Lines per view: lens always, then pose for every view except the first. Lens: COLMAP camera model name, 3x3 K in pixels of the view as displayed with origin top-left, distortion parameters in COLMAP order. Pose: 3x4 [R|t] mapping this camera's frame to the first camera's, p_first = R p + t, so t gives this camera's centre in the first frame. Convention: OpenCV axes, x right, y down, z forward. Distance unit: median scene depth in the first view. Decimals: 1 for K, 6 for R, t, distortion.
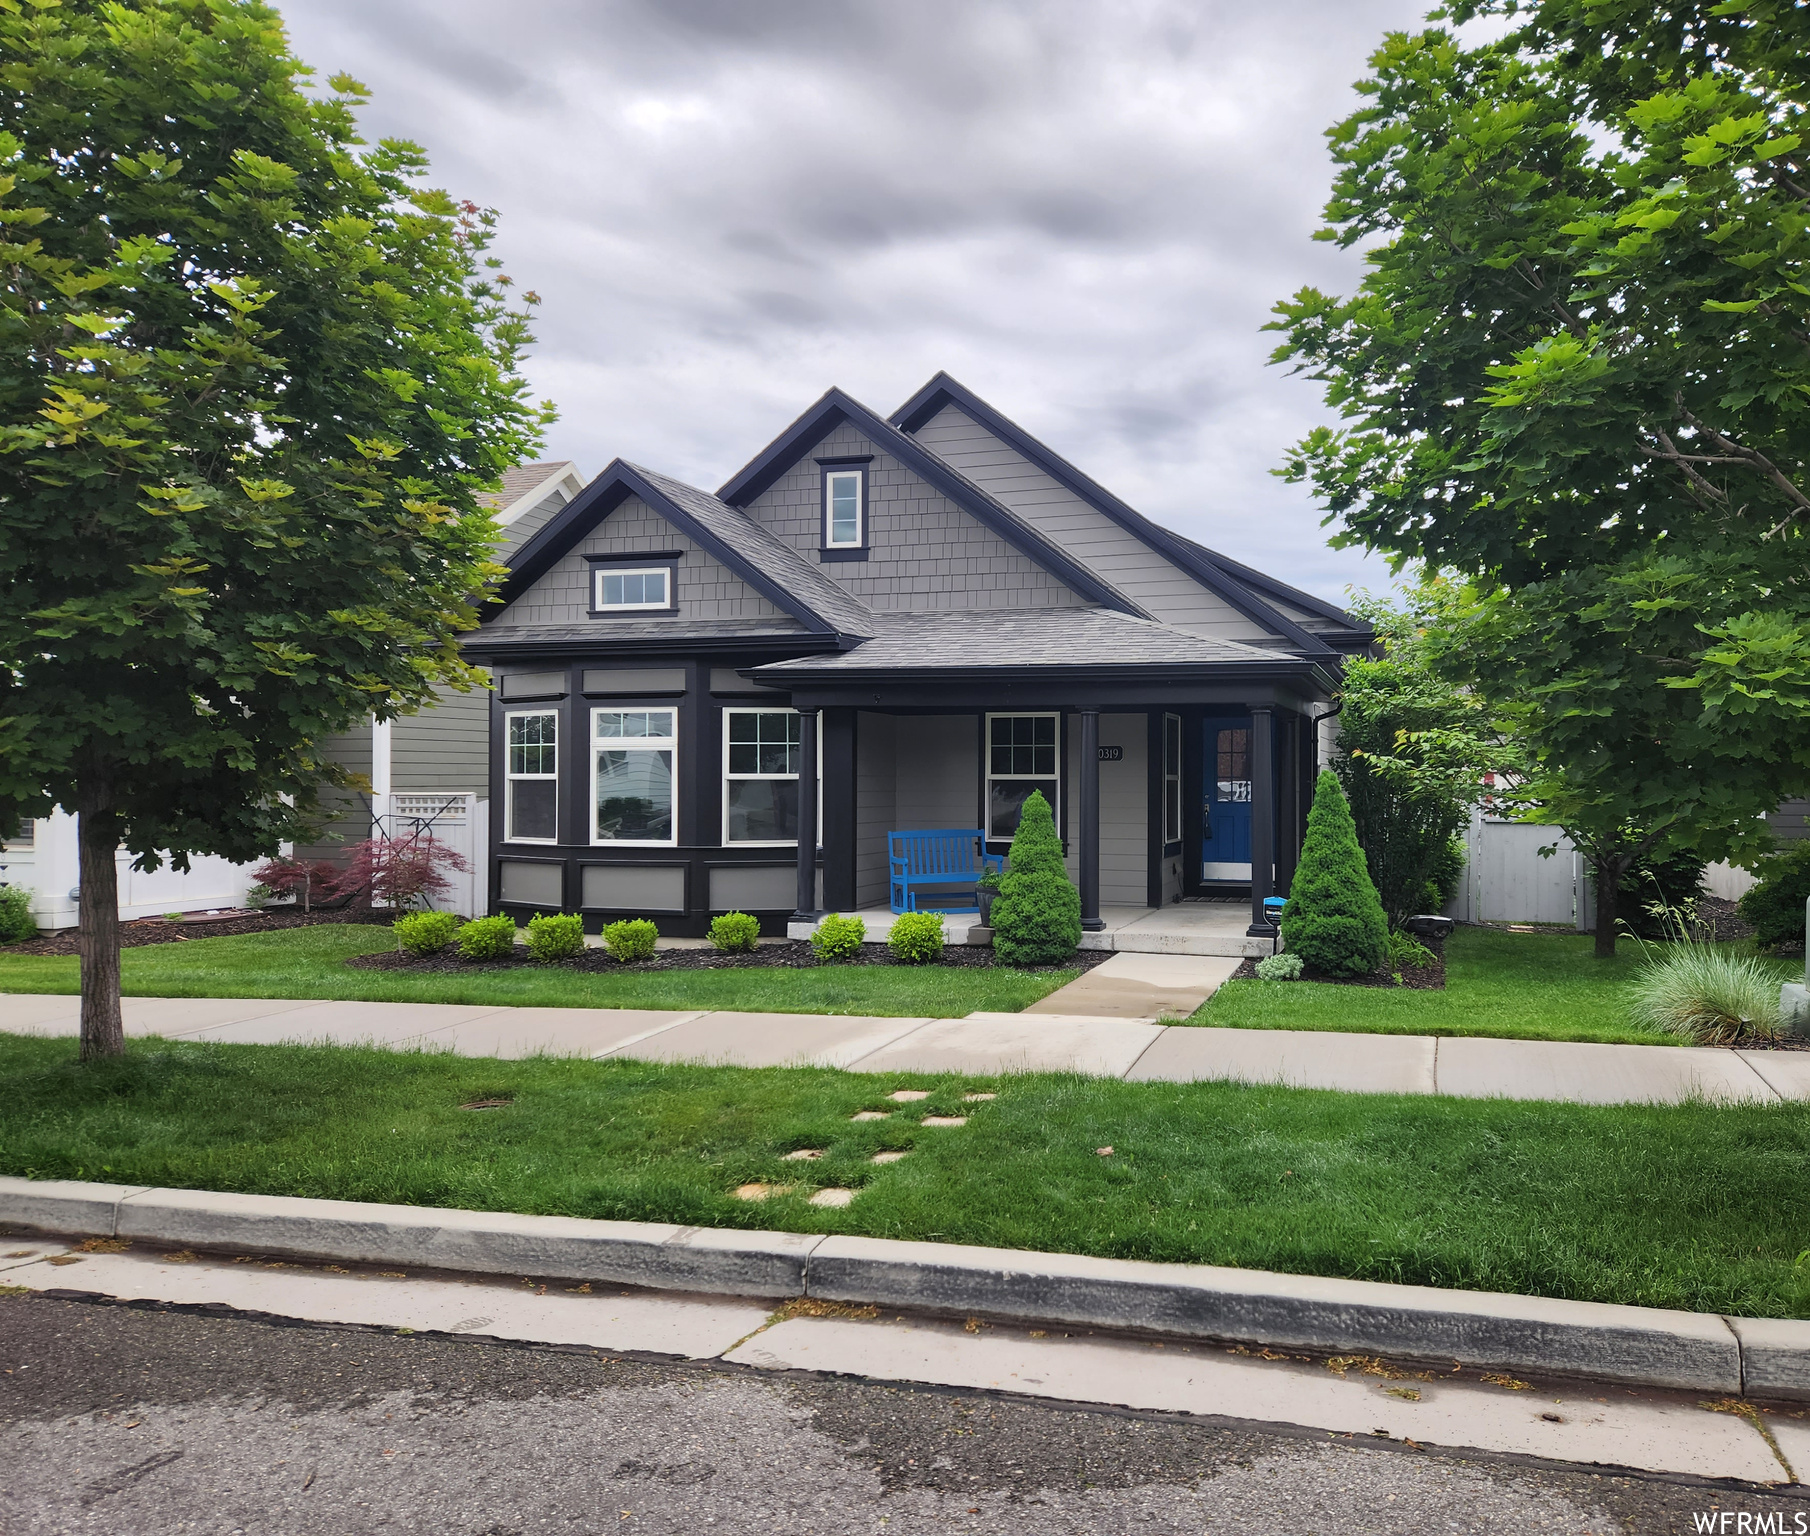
lens RADIAL K [[1440.1, 0, 902.4], [0, 1440.1, 770.5], [0, 0, 1]] dist [-0.017501, -0.004741]
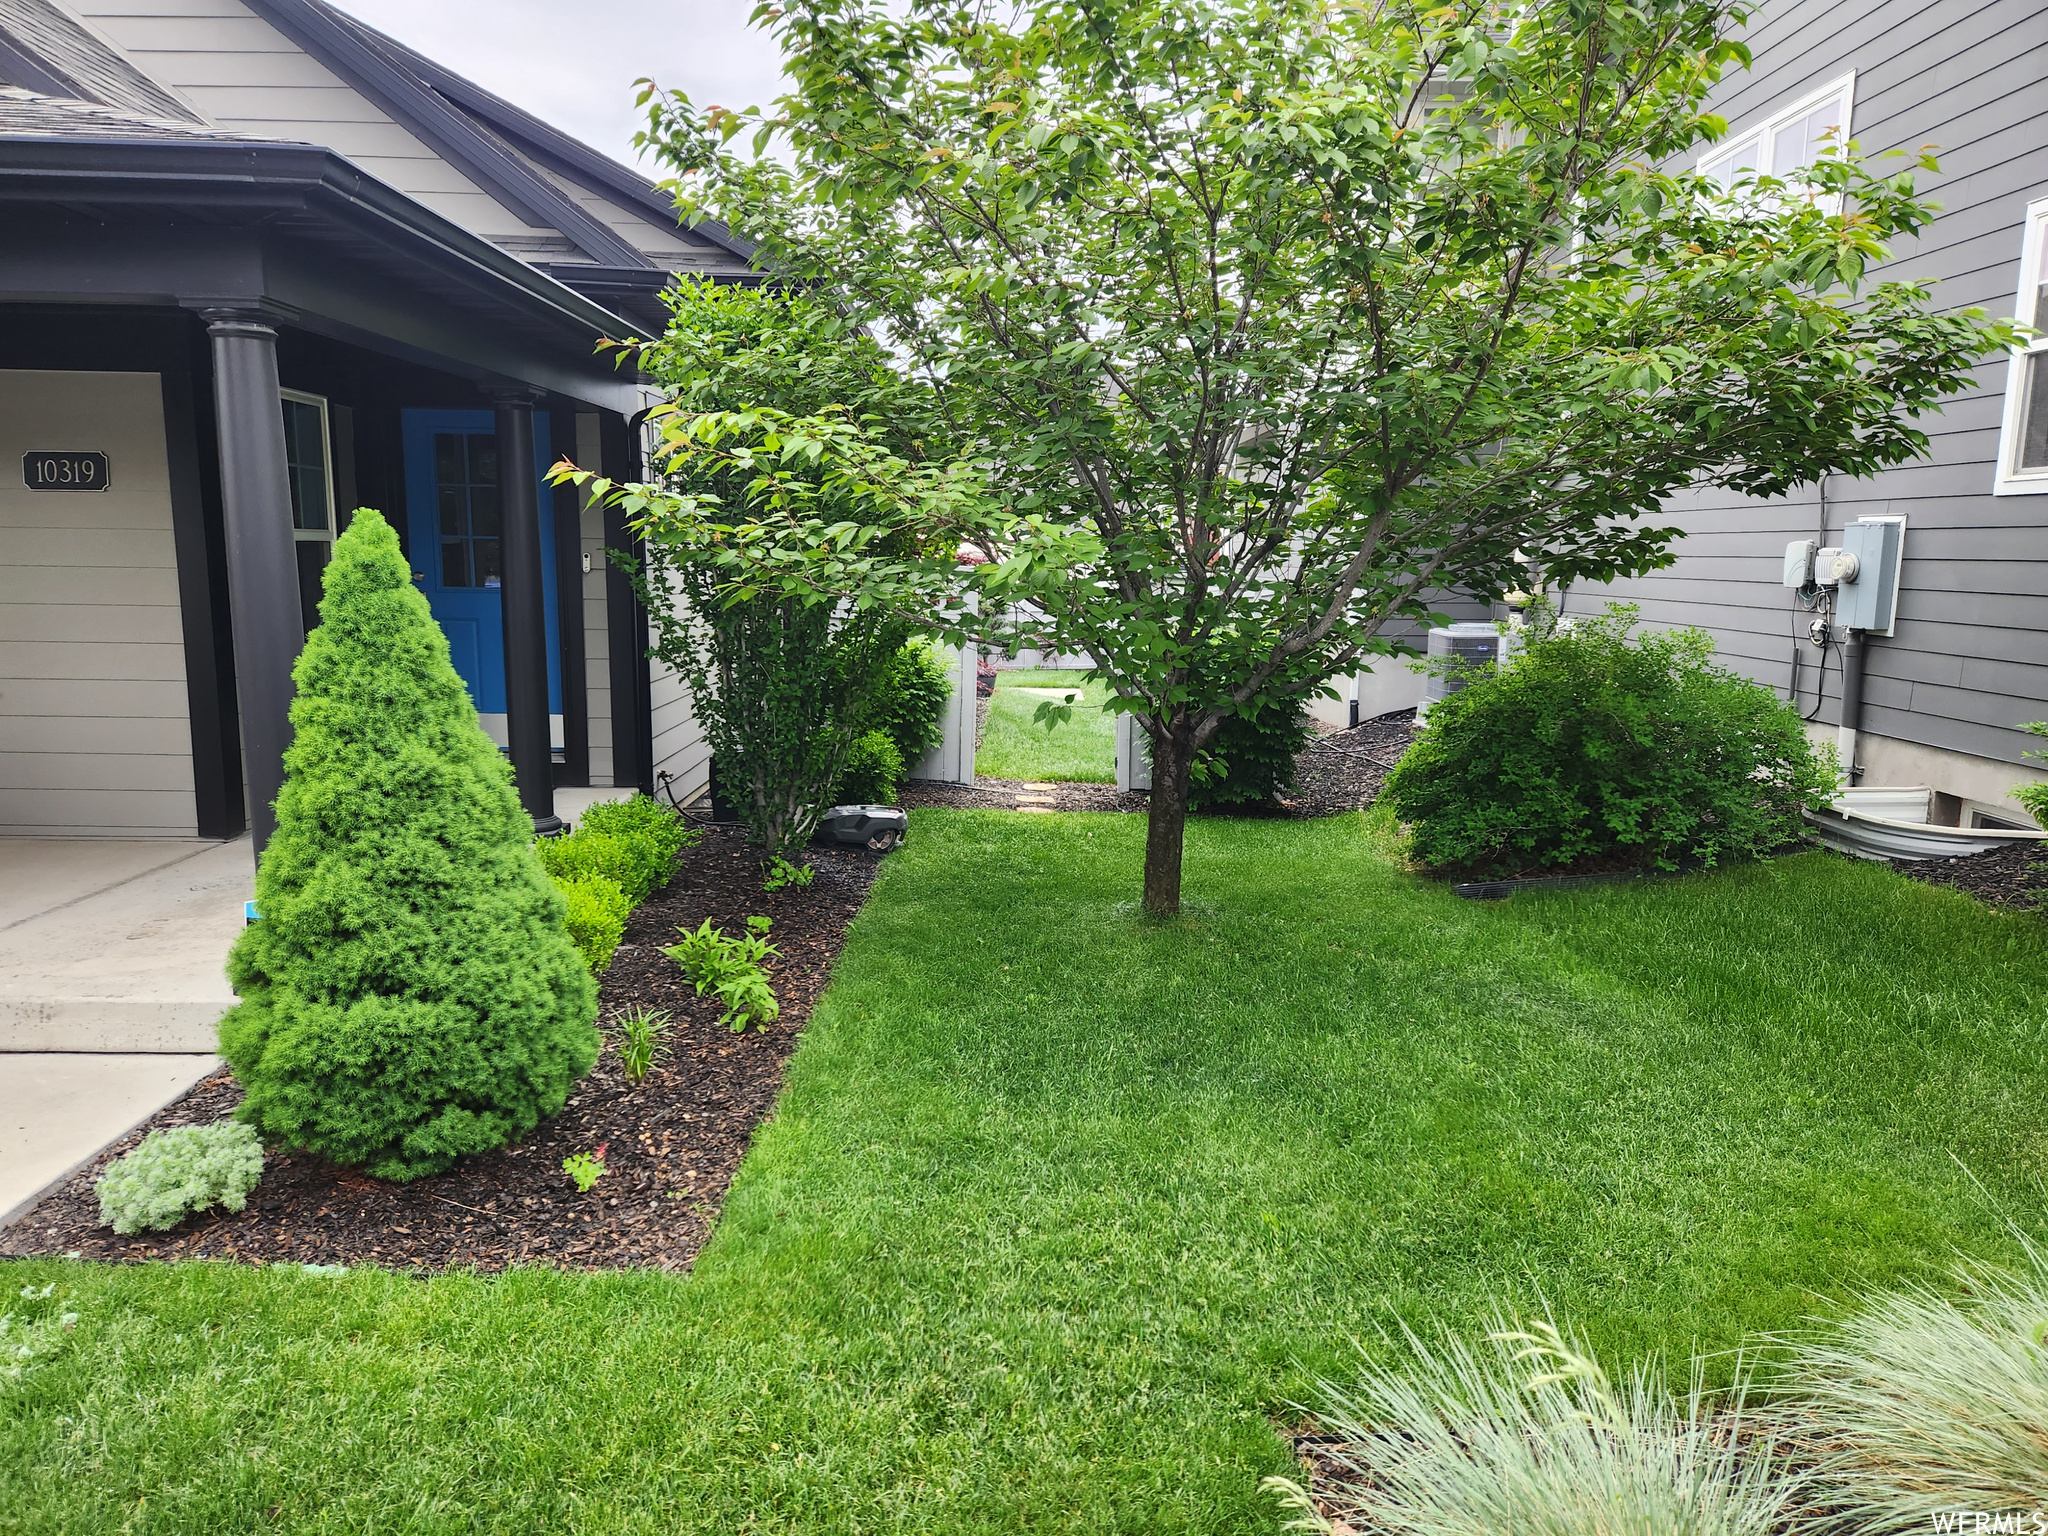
lens RADIAL K [[1361.7, 0, 1018.0], [0, 1361.7, 761.8], [0, 0, 1]] dist [0.003877, -0.012494]
pose [[0.936963, -0.036724, 0.347493, 0.322331], [-0.020441, 0.986999, 0.159424, 0.003304], [-0.348830, -0.156478, 0.924031, 0.674950]]
